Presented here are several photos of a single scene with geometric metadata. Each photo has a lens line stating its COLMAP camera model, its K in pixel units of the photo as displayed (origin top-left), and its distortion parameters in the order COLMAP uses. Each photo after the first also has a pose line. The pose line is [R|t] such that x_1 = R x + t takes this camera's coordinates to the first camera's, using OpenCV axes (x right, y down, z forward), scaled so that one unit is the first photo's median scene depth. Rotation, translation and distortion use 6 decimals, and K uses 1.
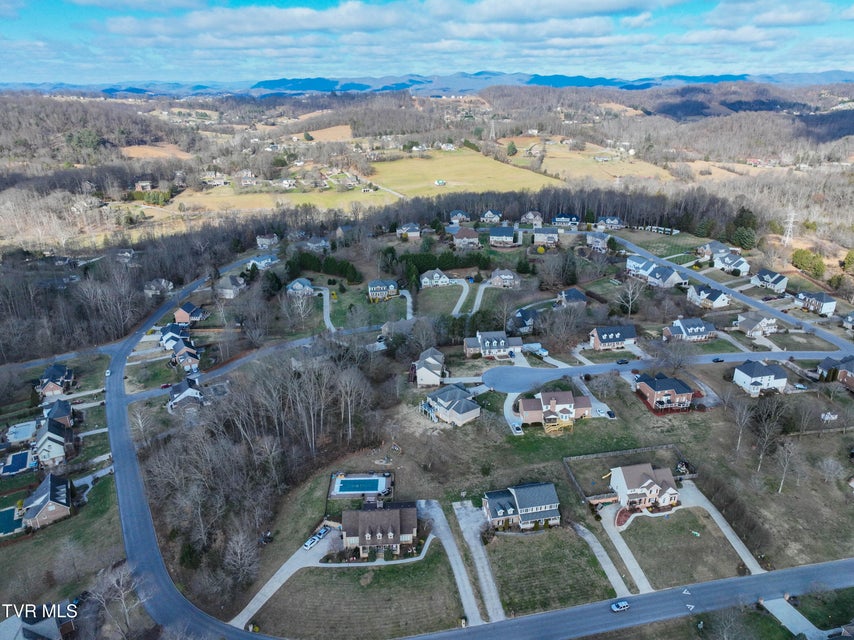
lens RADIAL K [[598.7, 0, 431.2], [0, 598.7, 321.8], [0, 0, 1]] dist [0.006322, 0.009859]
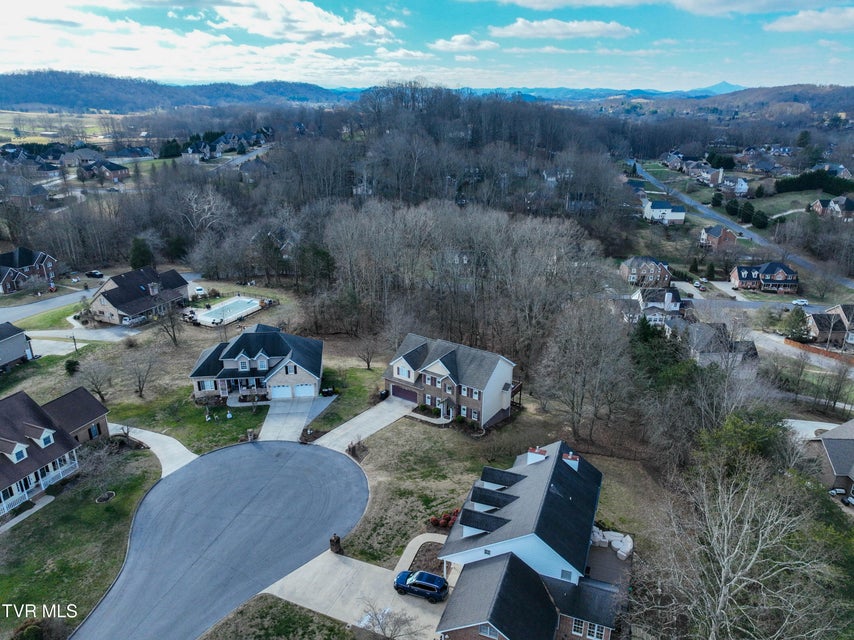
lens RADIAL K [[600.1, 0, 429.8], [0, 600.1, 318.4], [0, 0, 1]] dist [-0.004959, 0.025379]
pose [[-0.472140, 0.310426, -0.825058, 0.164881], [-0.327363, 0.807271, 0.491067, -0.070997], [0.818485, 0.501946, -0.279523, 0.616883]]
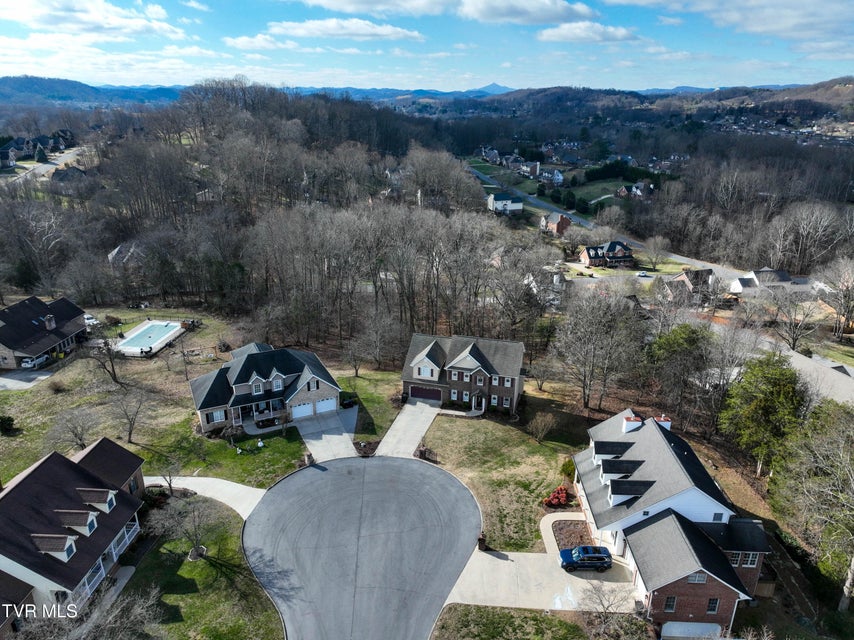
lens RADIAL K [[600.1, 0, 429.8], [0, 600.1, 318.4], [0, 0, 1]] dist [-0.004959, 0.025379]
pose [[-0.161777, 0.346675, -0.923929, 0.188637], [-0.369512, 0.846868, 0.382461, -0.047585], [0.915035, 0.403276, -0.008903, 0.558255]]
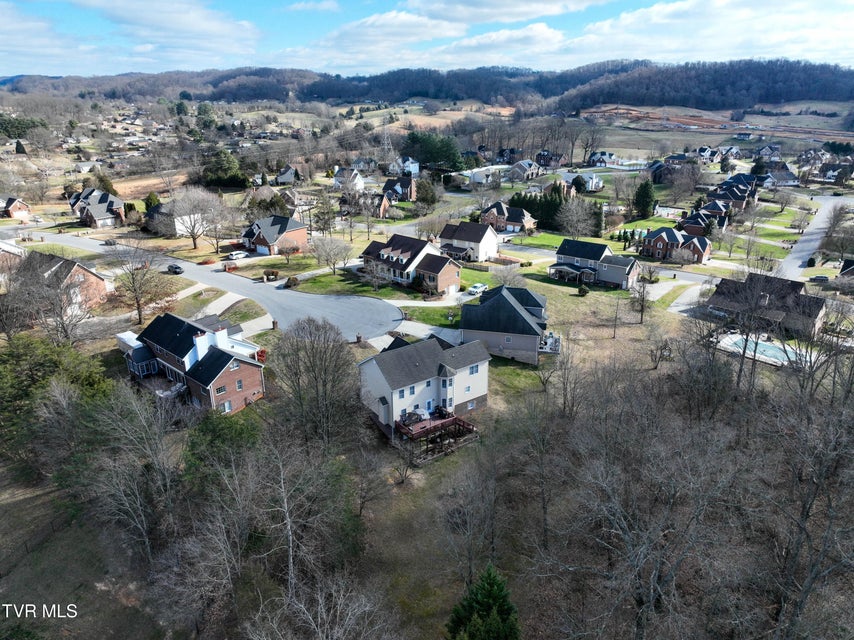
lens RADIAL K [[600.1, 0, 429.8], [0, 600.1, 318.4], [0, 0, 1]] dist [-0.004959, 0.025379]
pose [[-0.655402, -0.269498, 0.705563, -0.139180], [0.279575, 0.781251, 0.558108, -0.083619], [-0.701631, 0.563043, -0.436689, 0.650917]]
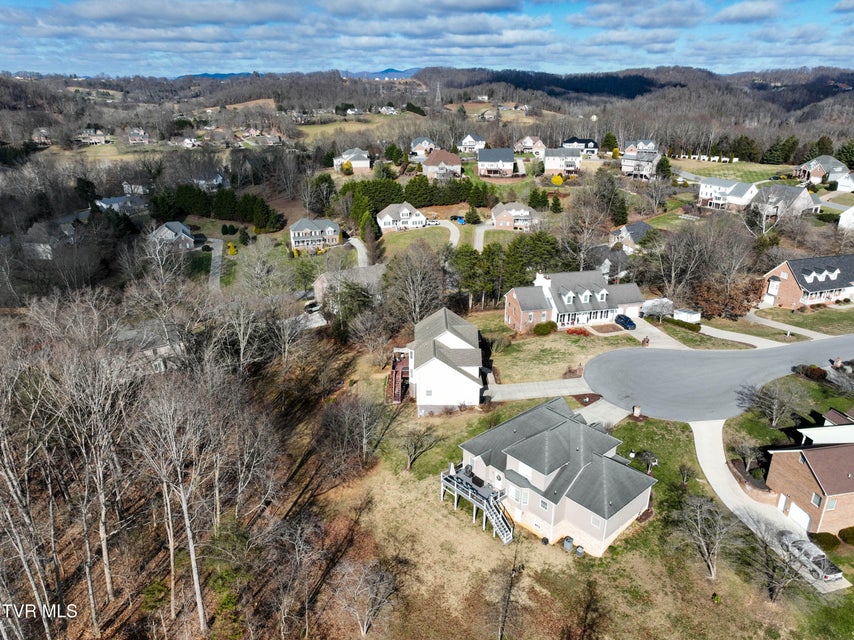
lens RADIAL K [[600.1, 0, 429.8], [0, 600.1, 318.4], [0, 0, 1]] dist [-0.004959, 0.025379]
pose [[0.994200, -0.032414, 0.102550, -0.028462], [0.033053, 0.999443, -0.004534, 0.029851], [-0.102346, 0.007898, 0.994717, 0.360141]]
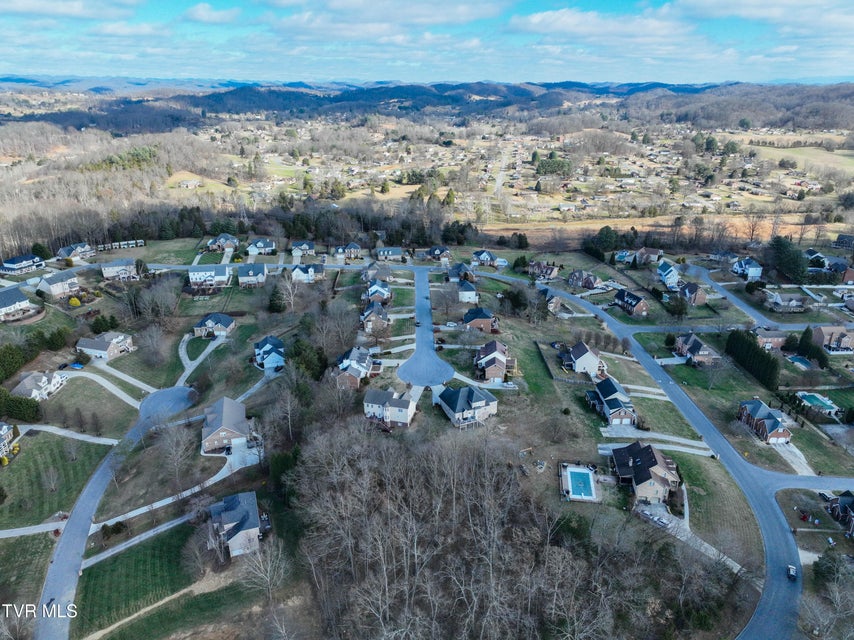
lens RADIAL K [[600.1, 0, 429.8], [0, 600.1, 318.4], [0, 0, 1]] dist [-0.004959, 0.025379]
pose [[0.190604, -0.355123, 0.915182, -0.430963], [0.359137, 0.892870, 0.271668, -0.146625], [-0.913614, 0.276894, 0.297723, 0.373428]]
